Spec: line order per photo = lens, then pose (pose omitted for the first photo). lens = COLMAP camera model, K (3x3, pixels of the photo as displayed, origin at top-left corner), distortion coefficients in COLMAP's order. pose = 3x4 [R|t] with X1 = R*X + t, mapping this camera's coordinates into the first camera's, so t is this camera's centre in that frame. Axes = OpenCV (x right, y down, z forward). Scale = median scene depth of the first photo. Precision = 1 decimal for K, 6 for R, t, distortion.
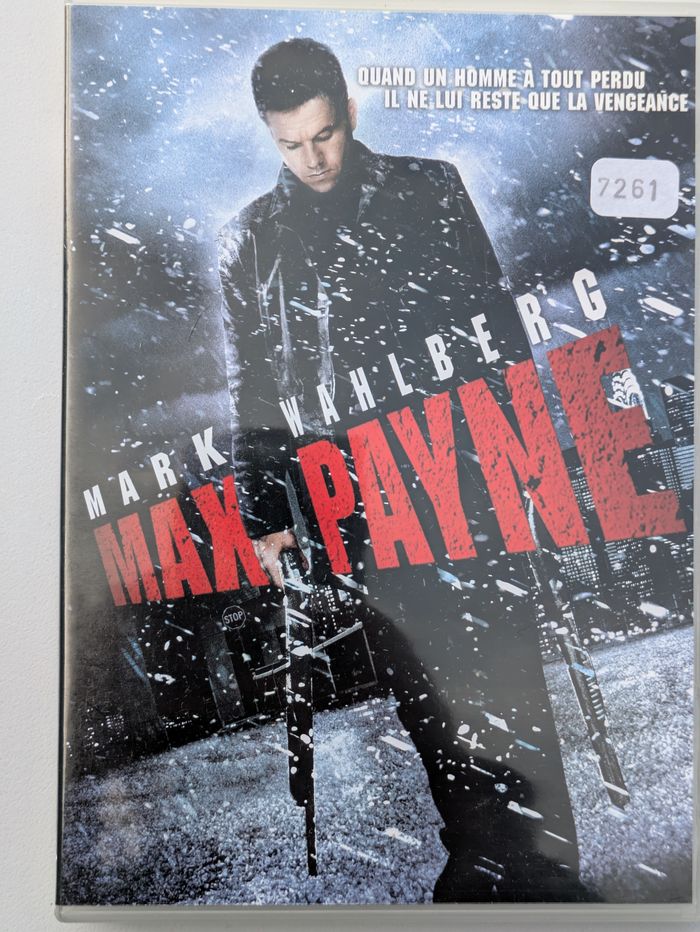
lens RADIAL K [[1390.0, 0, 350.7], [0, 1390.0, 465.3], [0, 0, 1]] dist [-0.003079, 0.000000]
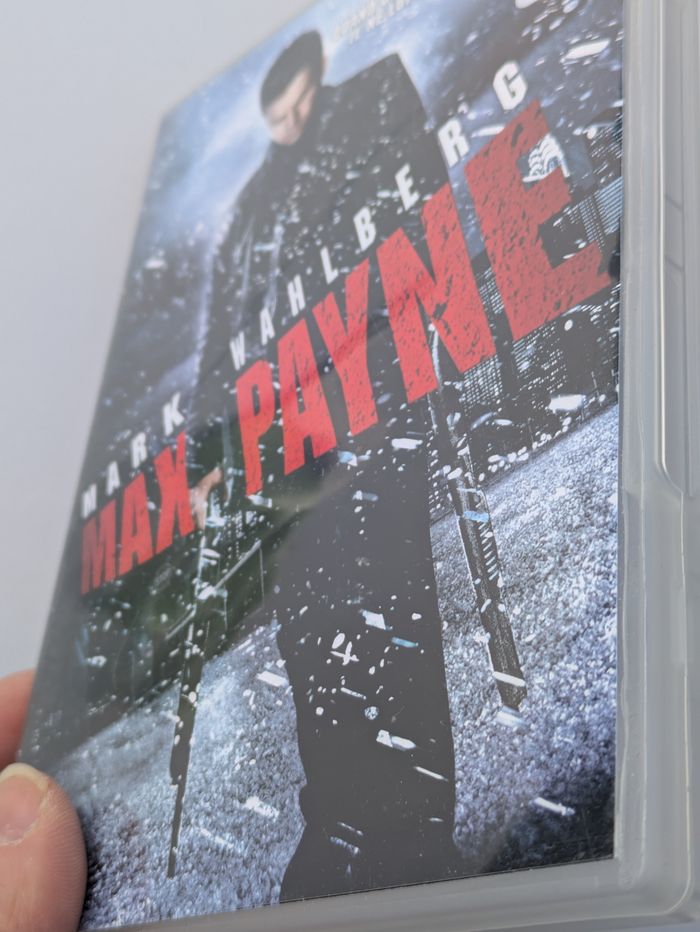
lens RADIAL K [[1390.0, 0, 349.3], [0, 1390.0, 467.2], [0, 0, 1]] dist [-0.003079, 0.000000]
pose [[0.689363, -0.300537, -0.659134, 0.559098], [-0.071991, 0.876956, -0.475147, 0.438182], [0.720830, 0.375000, 0.582905, 0.572419]]
